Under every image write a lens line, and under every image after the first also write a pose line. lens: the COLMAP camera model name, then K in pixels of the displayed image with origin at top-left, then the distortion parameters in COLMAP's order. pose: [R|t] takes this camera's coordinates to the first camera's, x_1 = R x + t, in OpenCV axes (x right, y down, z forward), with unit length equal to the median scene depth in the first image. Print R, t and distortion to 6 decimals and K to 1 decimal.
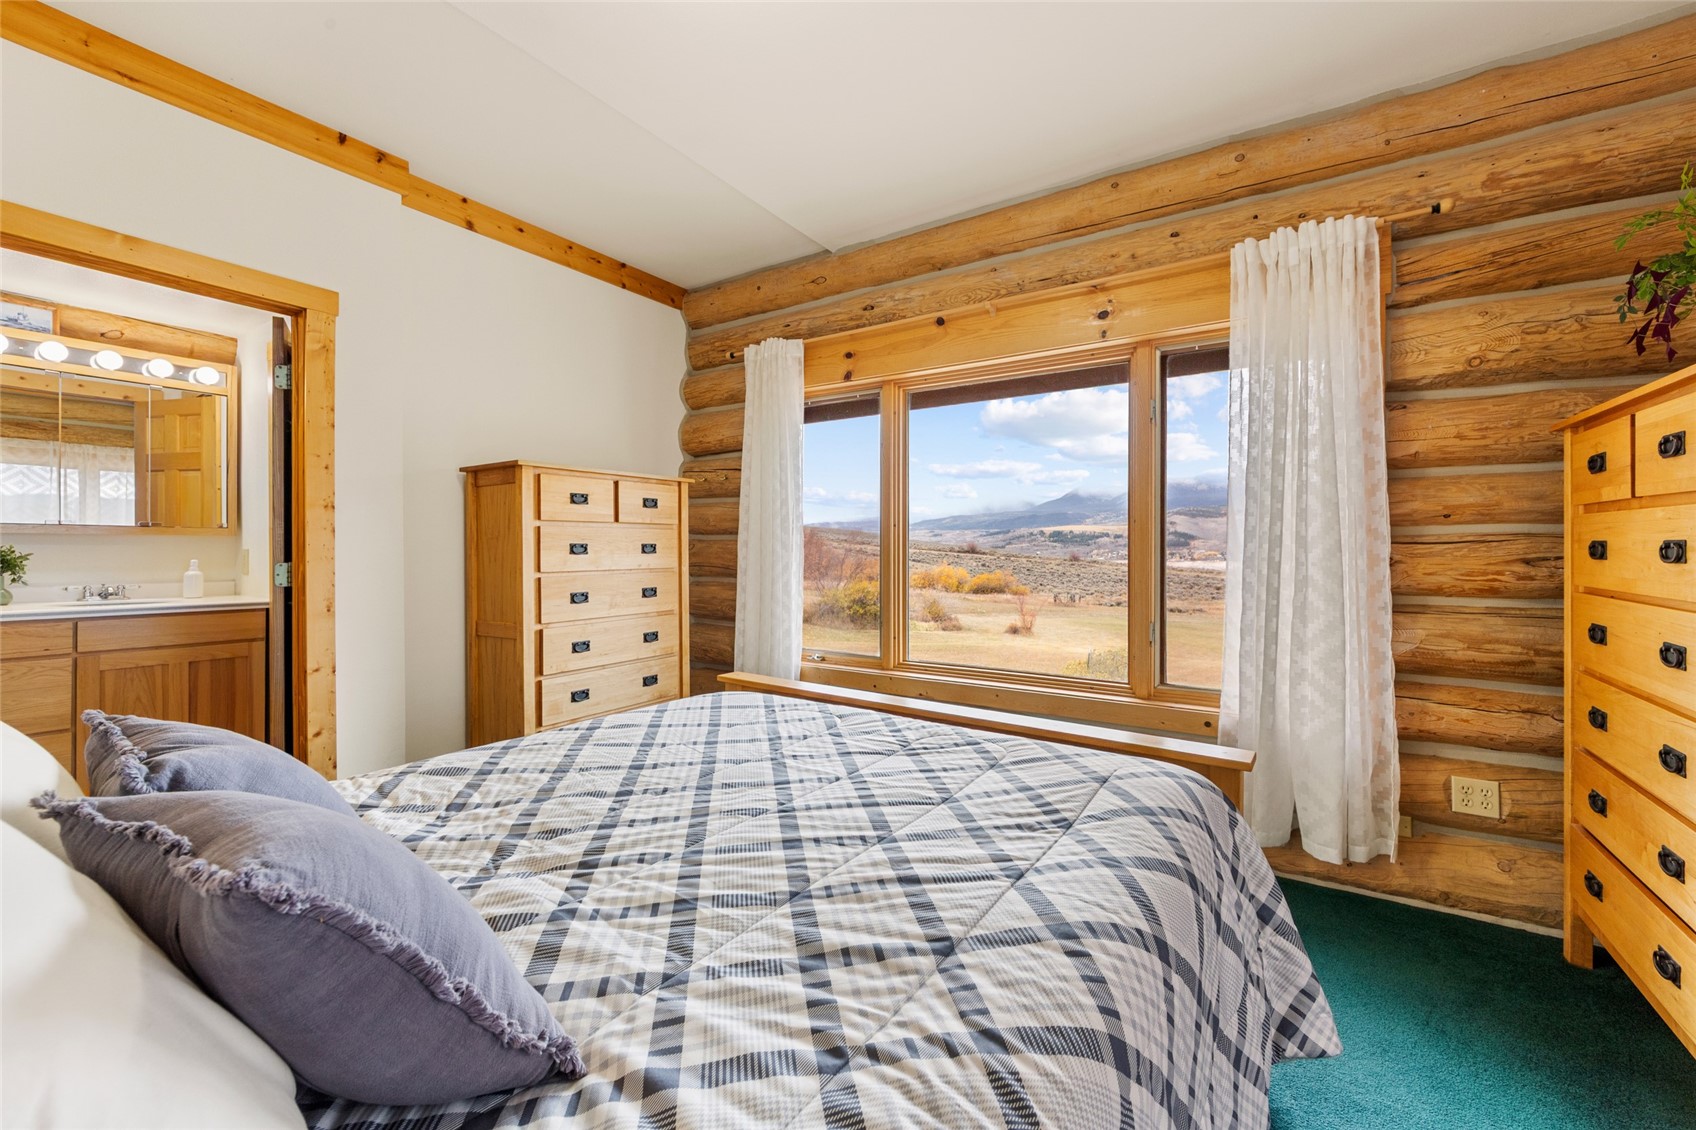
lens RADIAL K [[689.1, 0, 844.4], [0, 689.1, 556.6], [0, 0, 1]] dist [-0.000203, -0.000055]
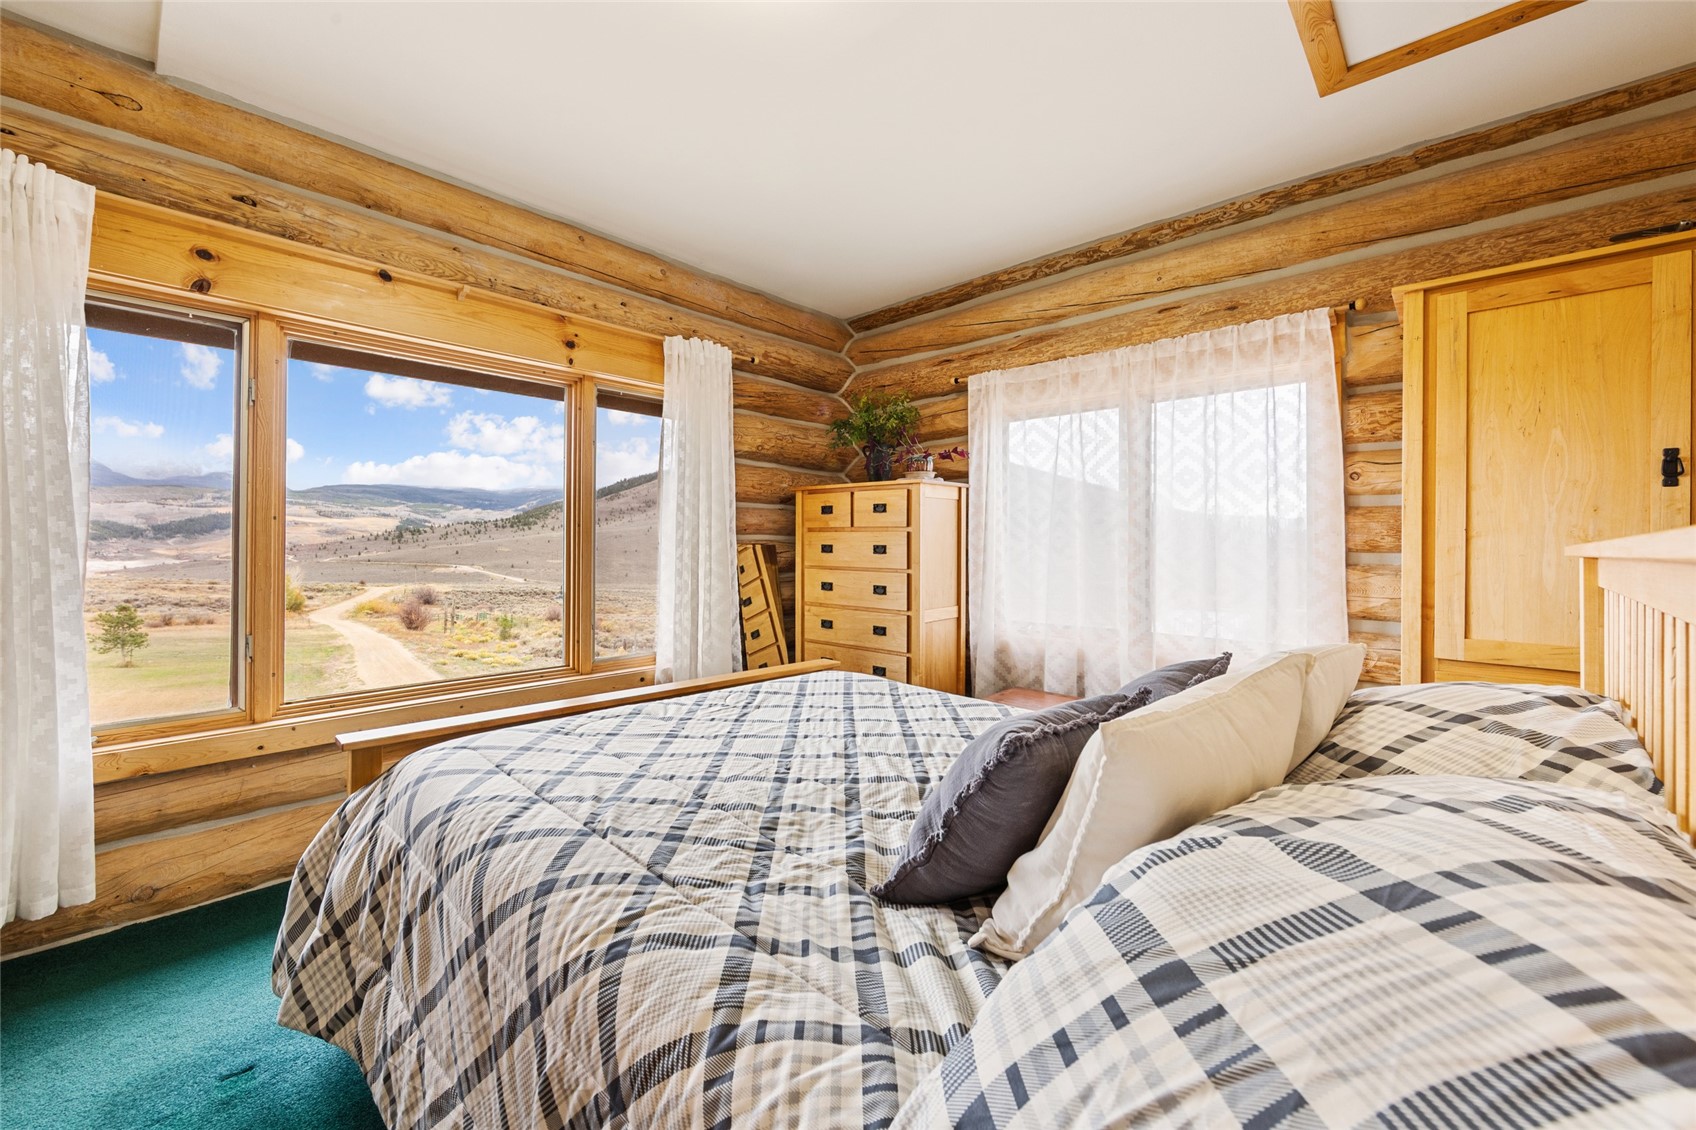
lens RADIAL K [[663.2, 0, 856.2], [0, 663.2, 570.7], [0, 0, 1]] dist [-0.008535, -0.000088]
pose [[0.150608, -0.035606, 0.987952, -0.622088], [0.012428, 0.999340, 0.034122, -0.005670], [-0.988515, 0.007139, 0.150951, 0.346727]]
